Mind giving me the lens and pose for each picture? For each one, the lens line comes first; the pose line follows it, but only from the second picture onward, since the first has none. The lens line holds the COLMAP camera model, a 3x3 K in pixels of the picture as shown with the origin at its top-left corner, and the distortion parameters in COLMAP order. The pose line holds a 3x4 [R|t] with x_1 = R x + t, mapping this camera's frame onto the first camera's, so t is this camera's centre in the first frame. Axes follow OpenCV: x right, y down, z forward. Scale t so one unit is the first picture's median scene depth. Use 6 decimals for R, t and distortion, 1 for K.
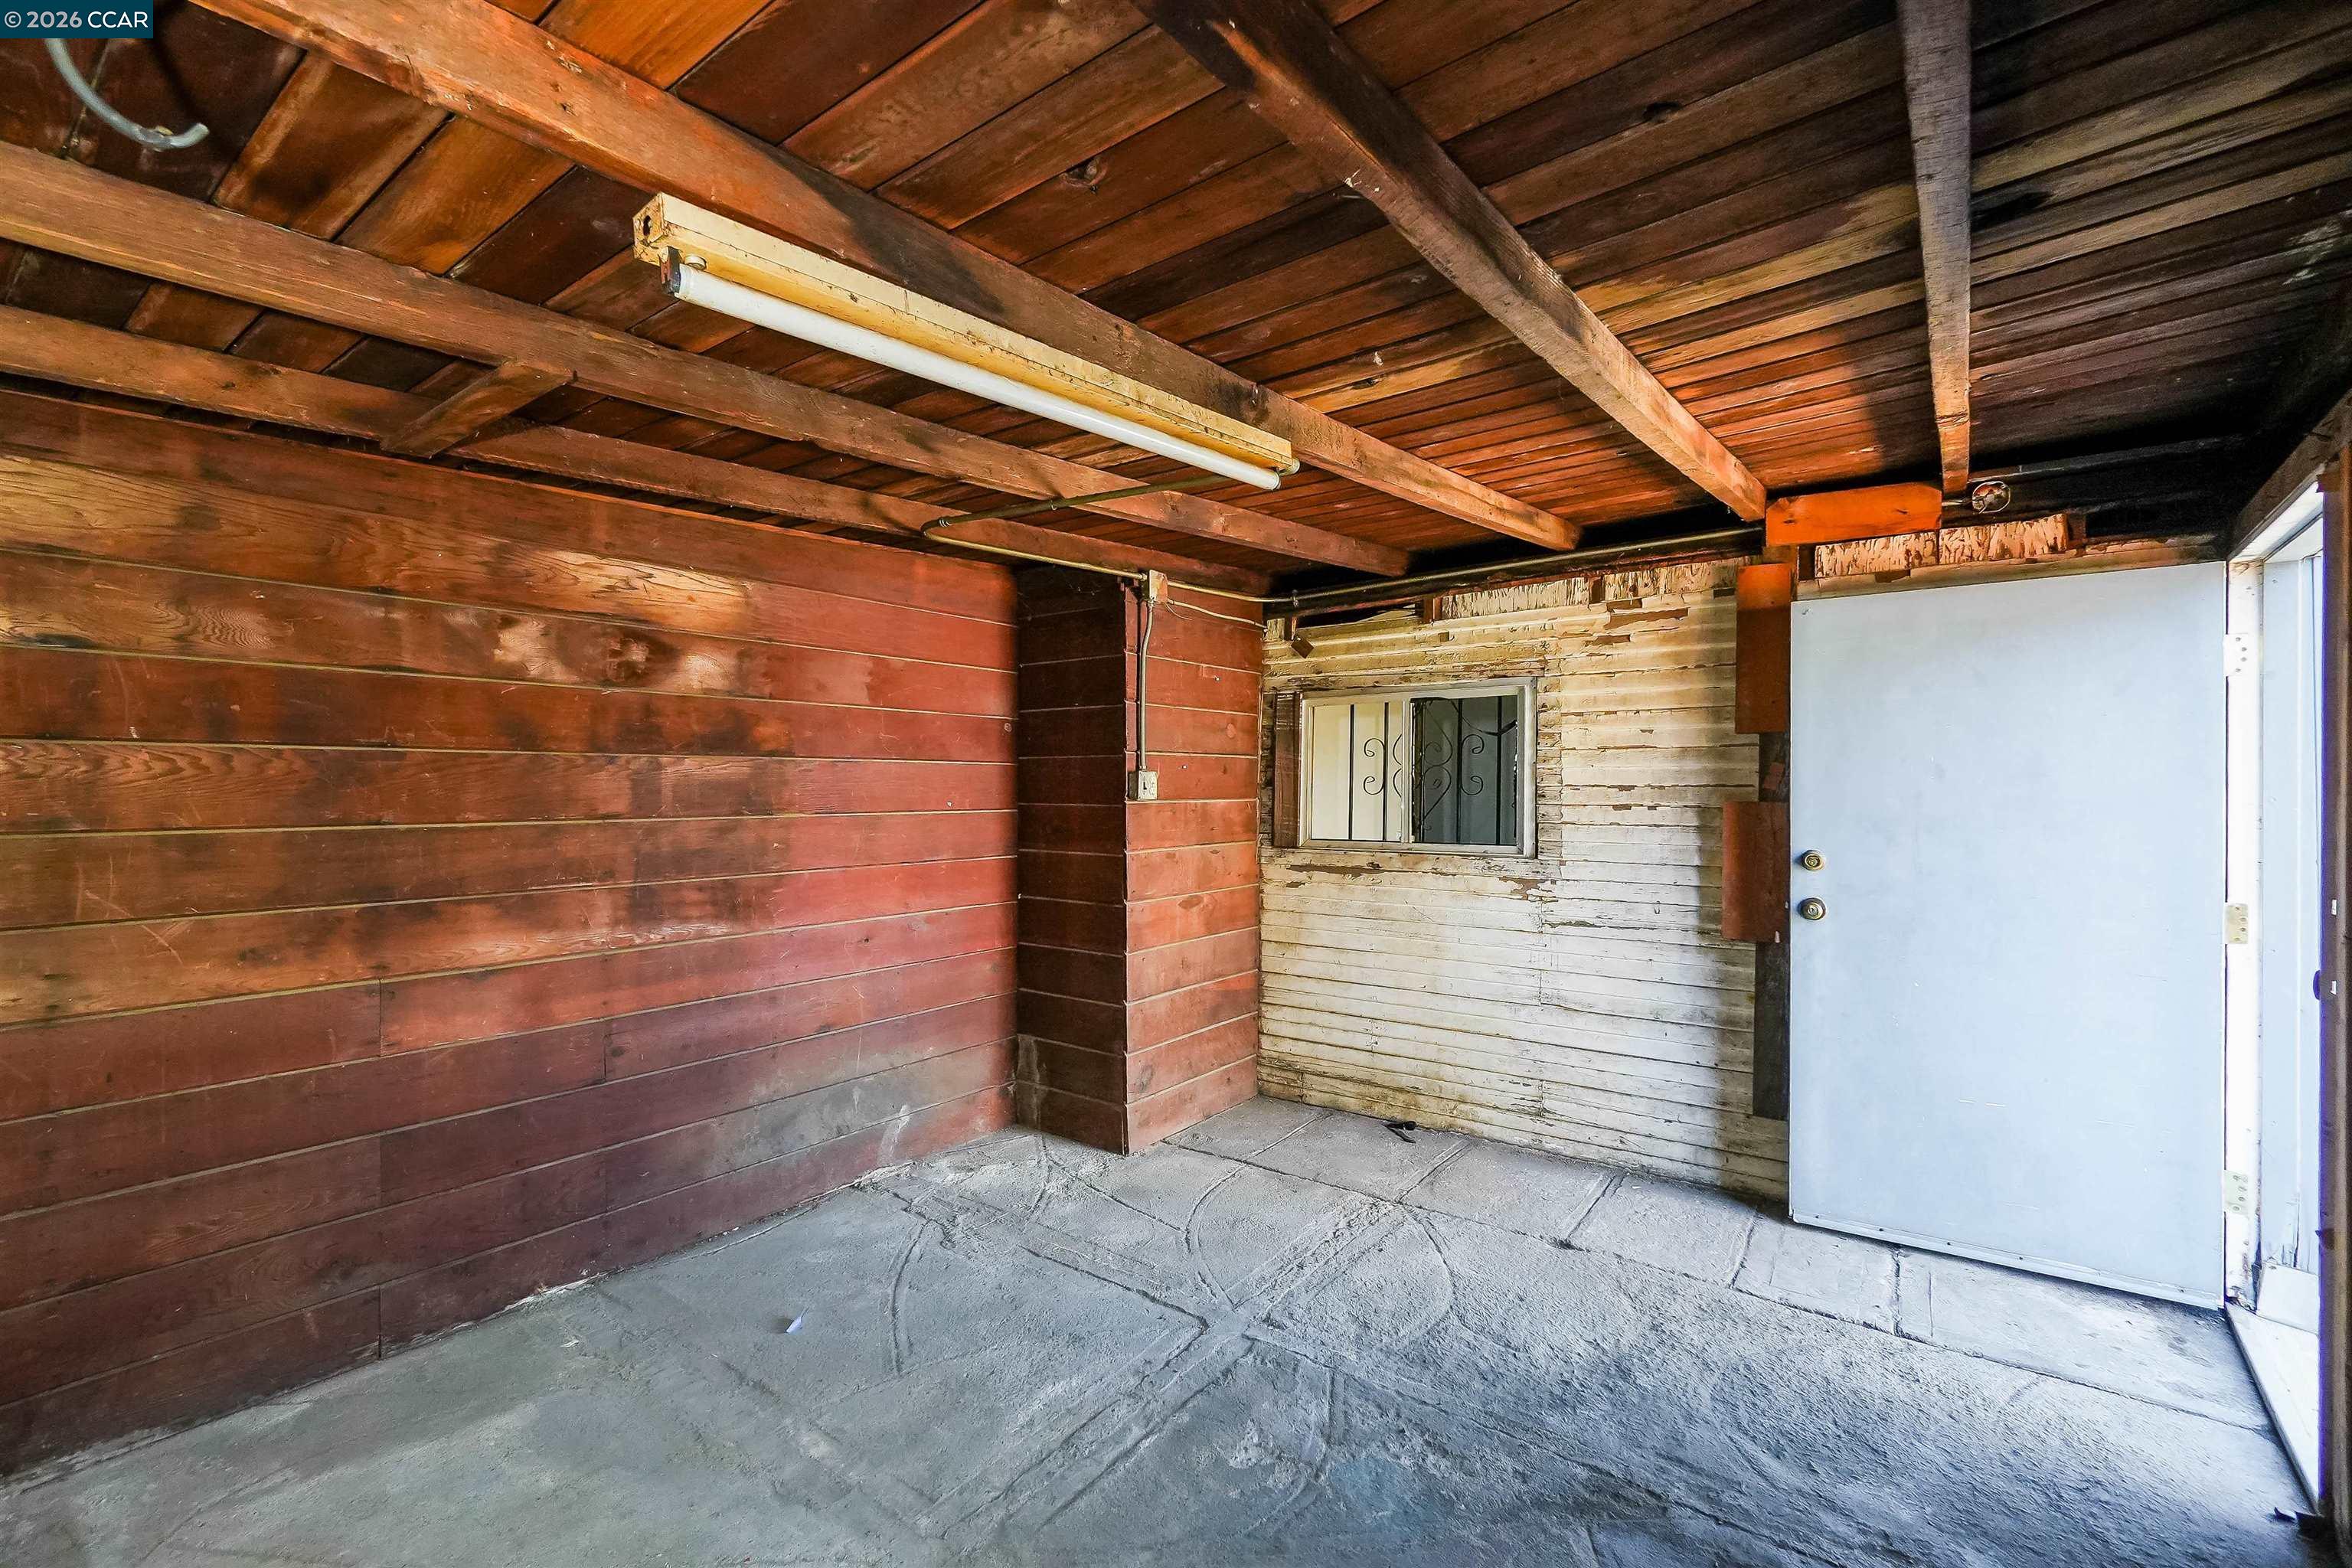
lens RADIAL K [[1005.1, 0, 1179.4], [0, 1005.1, 796.4], [0, 0, 1]] dist [-0.002455, 0.000616]
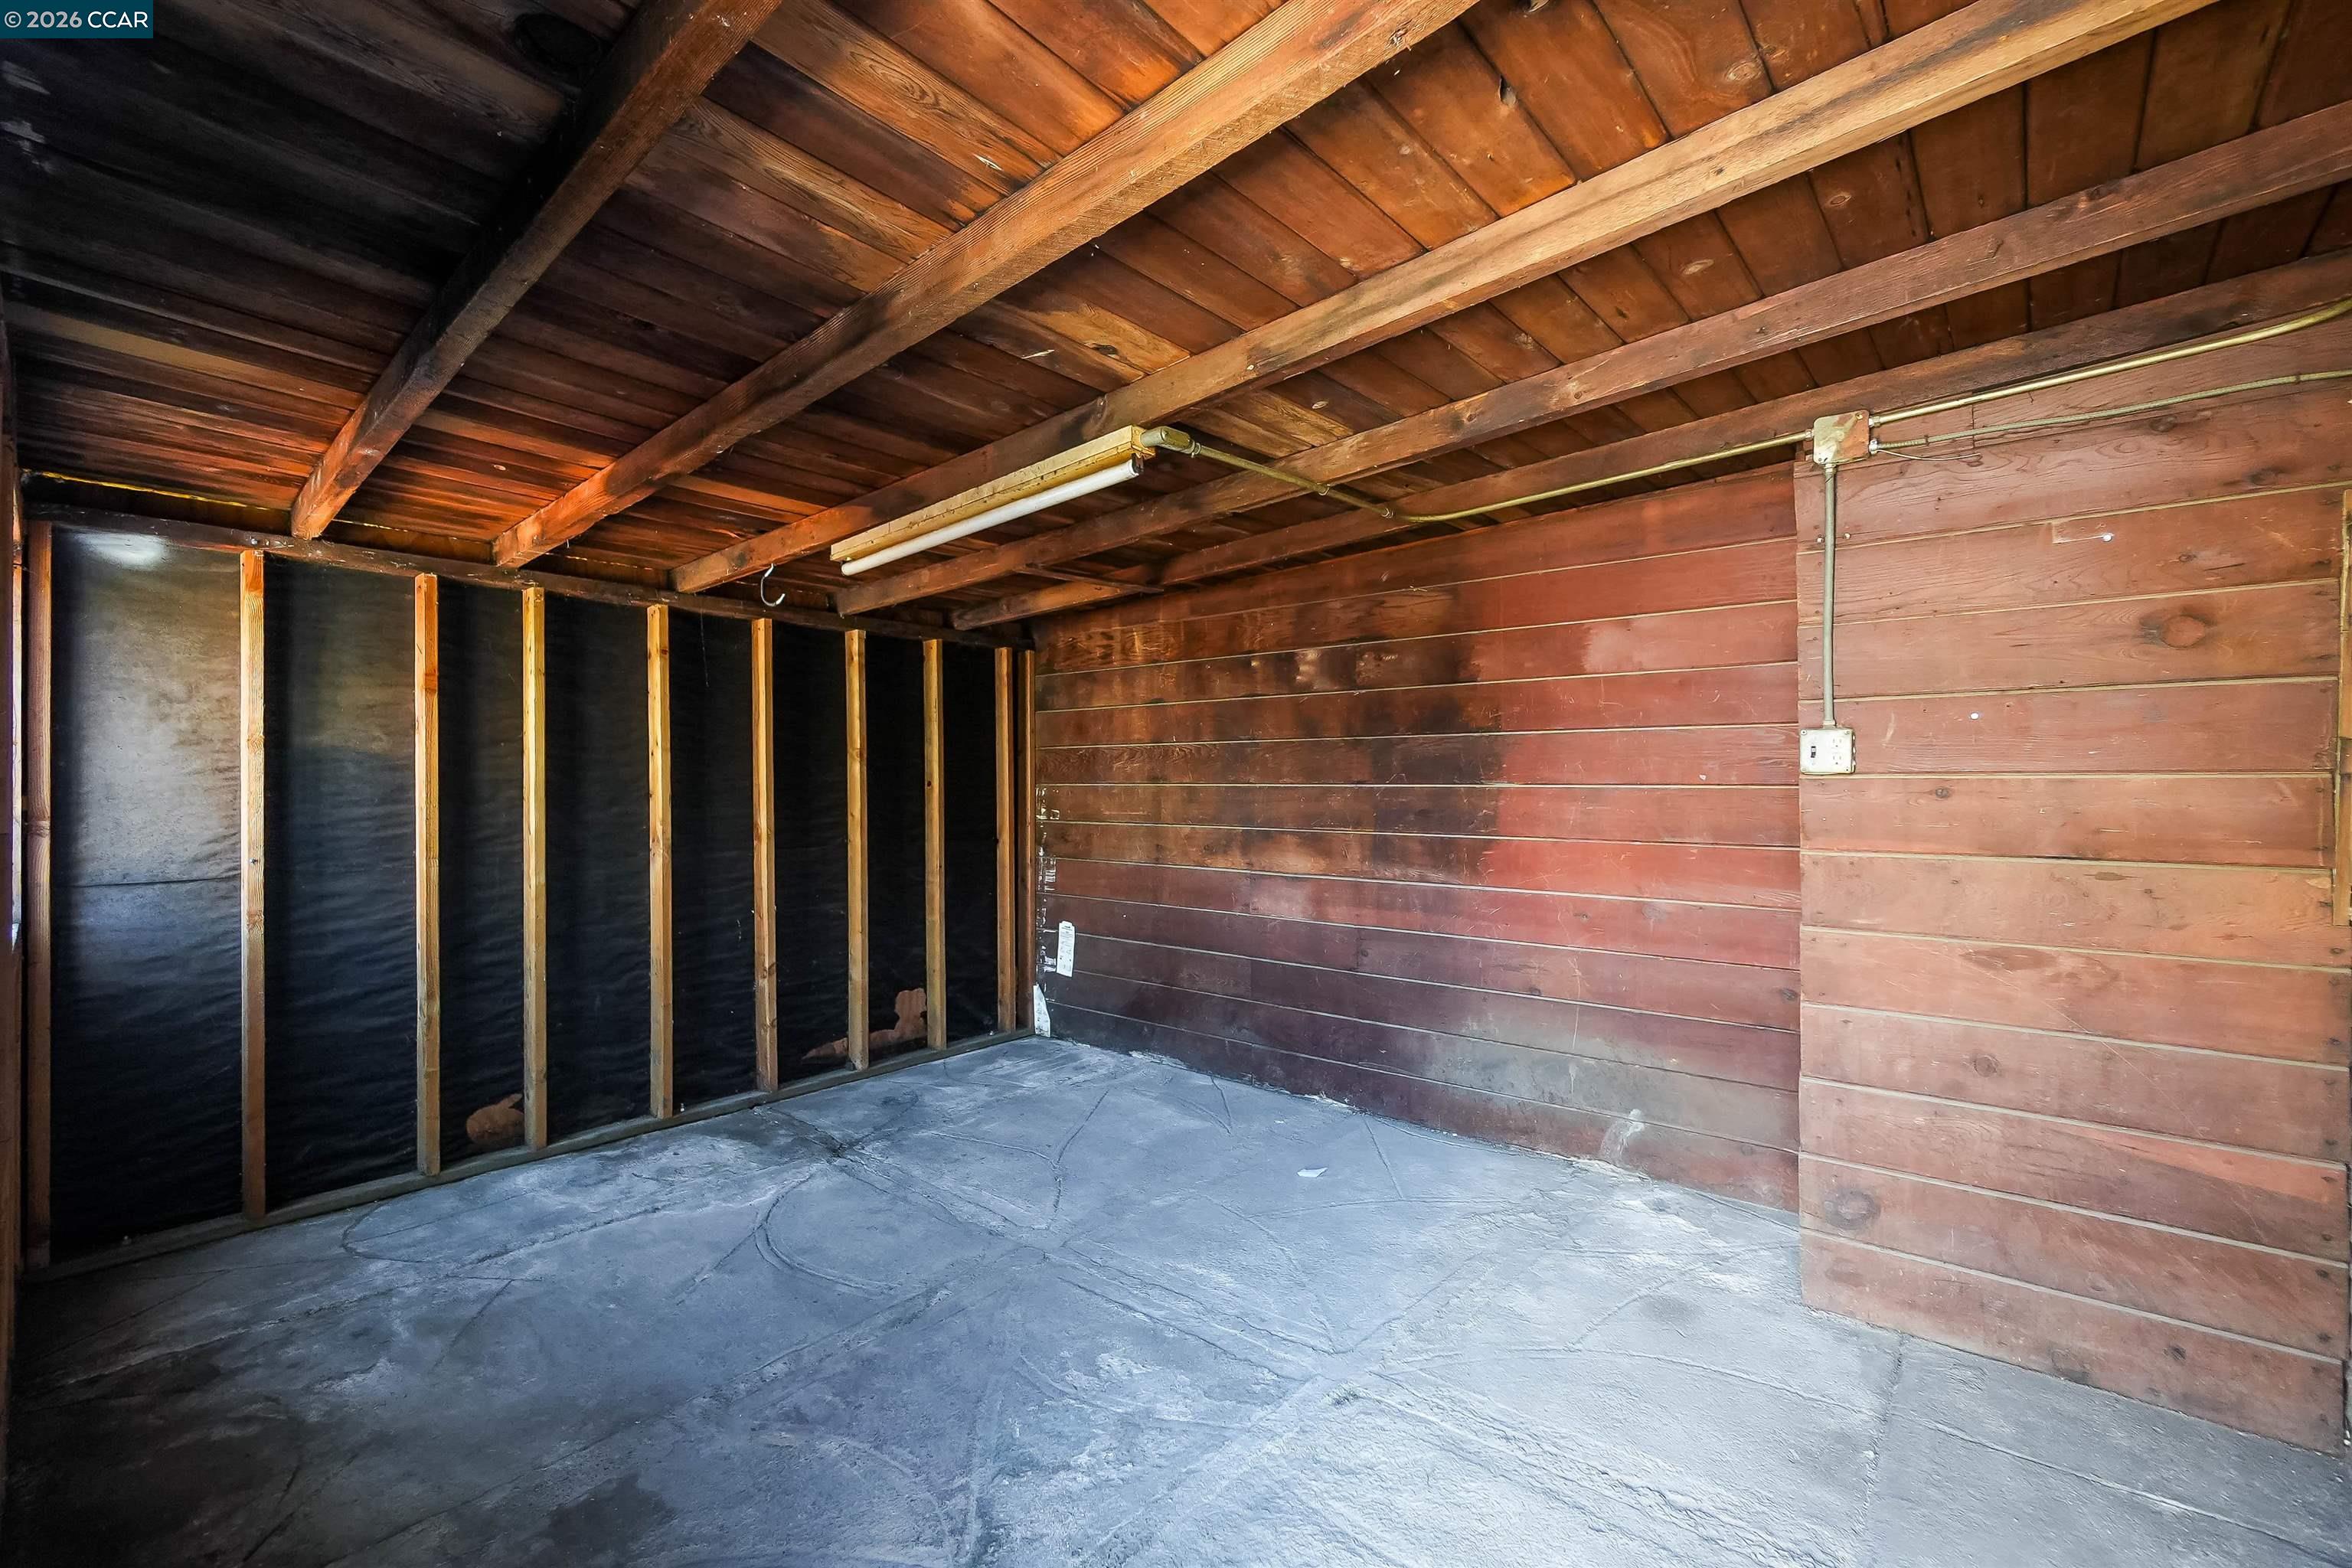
lens RADIAL K [[1025.8, 0, 1173.5], [0, 1025.8, 774.4], [0, 0, 1]] dist [-0.008105, 0.004589]
pose [[-0.061536, 0.007981, -0.998073, 0.945912], [0.001360, 0.999968, 0.007913, -0.003054], [0.998104, -0.000871, -0.061545, 0.905992]]
